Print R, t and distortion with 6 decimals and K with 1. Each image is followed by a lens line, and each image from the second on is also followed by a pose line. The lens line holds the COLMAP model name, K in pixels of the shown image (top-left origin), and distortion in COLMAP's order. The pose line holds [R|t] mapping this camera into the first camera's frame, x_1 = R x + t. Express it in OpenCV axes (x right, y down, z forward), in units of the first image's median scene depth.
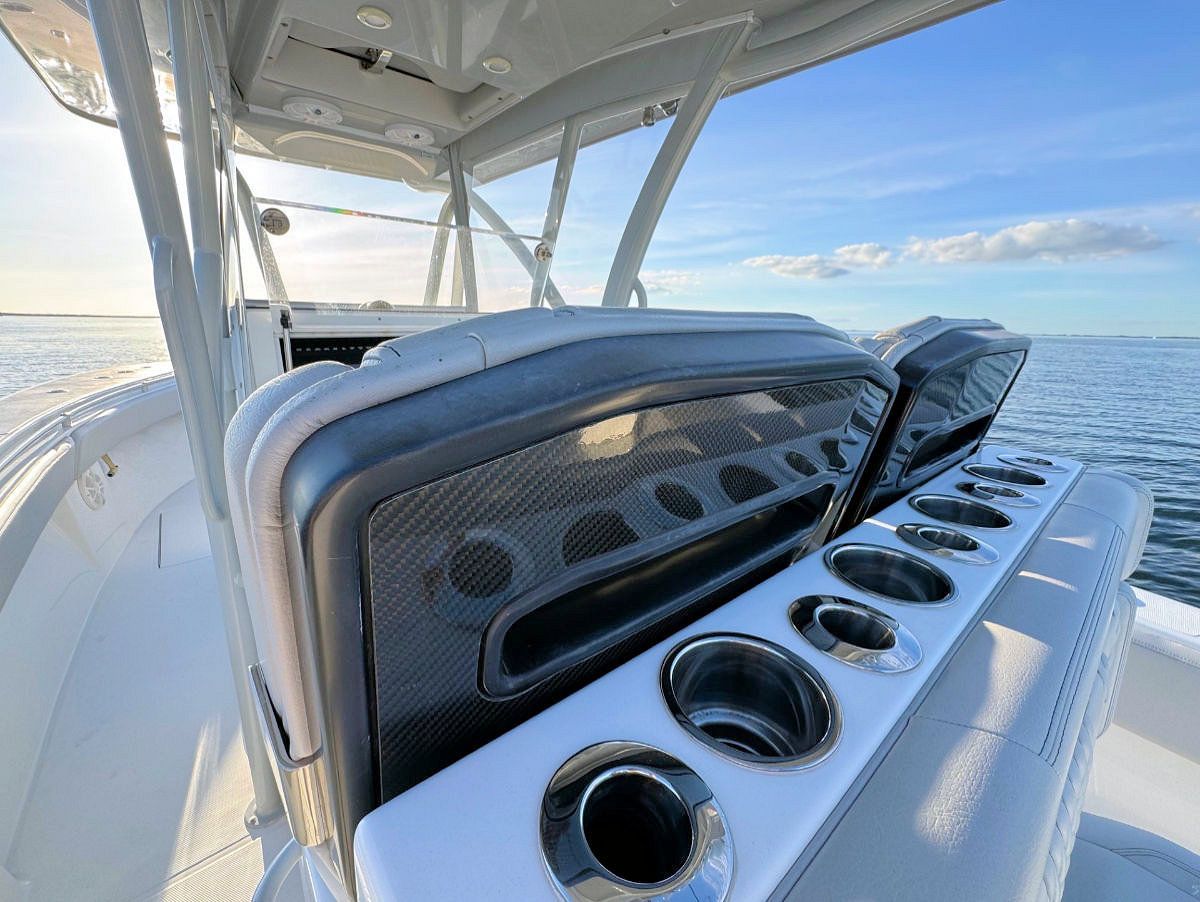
lens RADIAL K [[479.9, 0, 600.0], [0, 479.9, 451.0], [0, 0, 1]] dist [-0.000889, -0.000180]
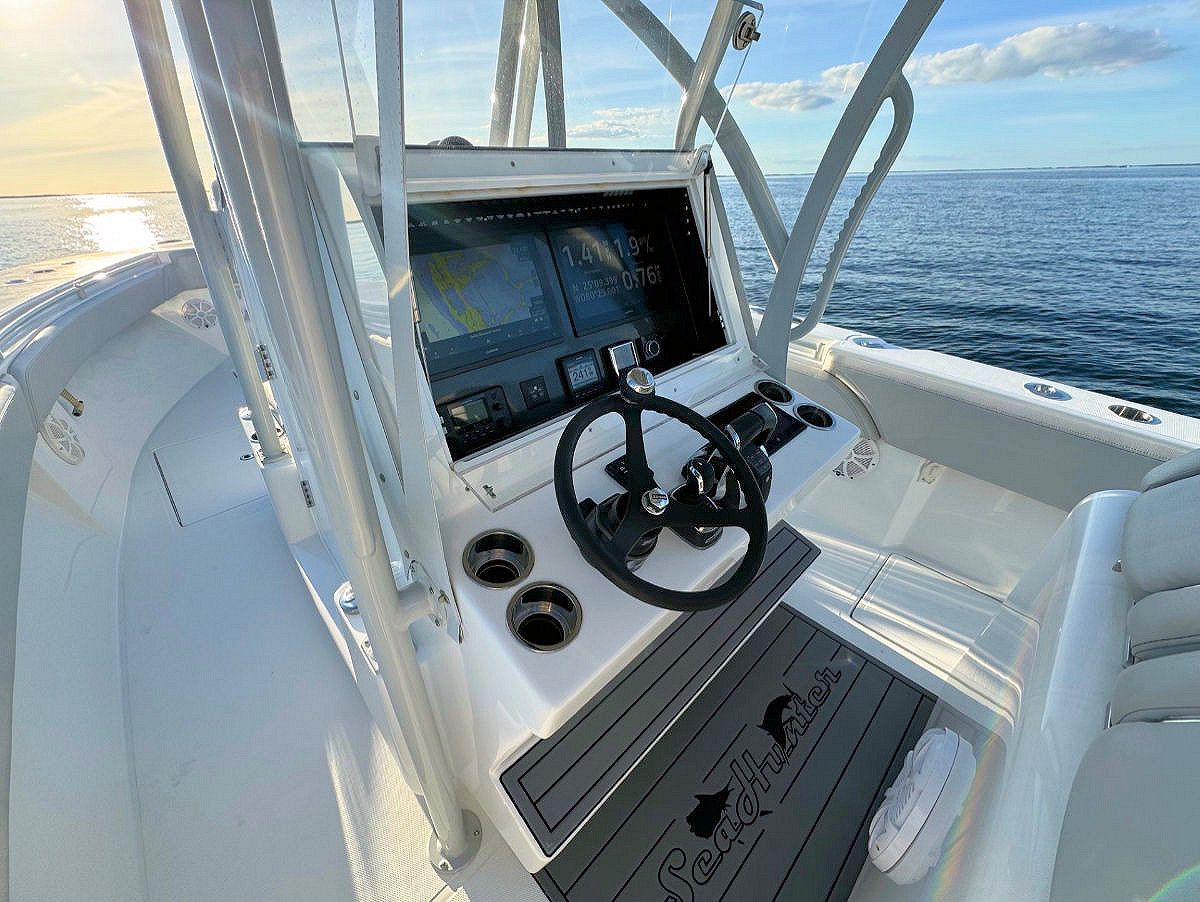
lens RADIAL K [[479.9, 0, 600.0], [0, 479.9, 451.0], [0, 0, 1]] dist [-0.000889, -0.000180]
pose [[0.996469, -0.072435, 0.042455, -0.213155], [0.059183, 0.964660, 0.256764, -0.042970], [-0.059554, -0.253345, 0.965541, 0.183059]]
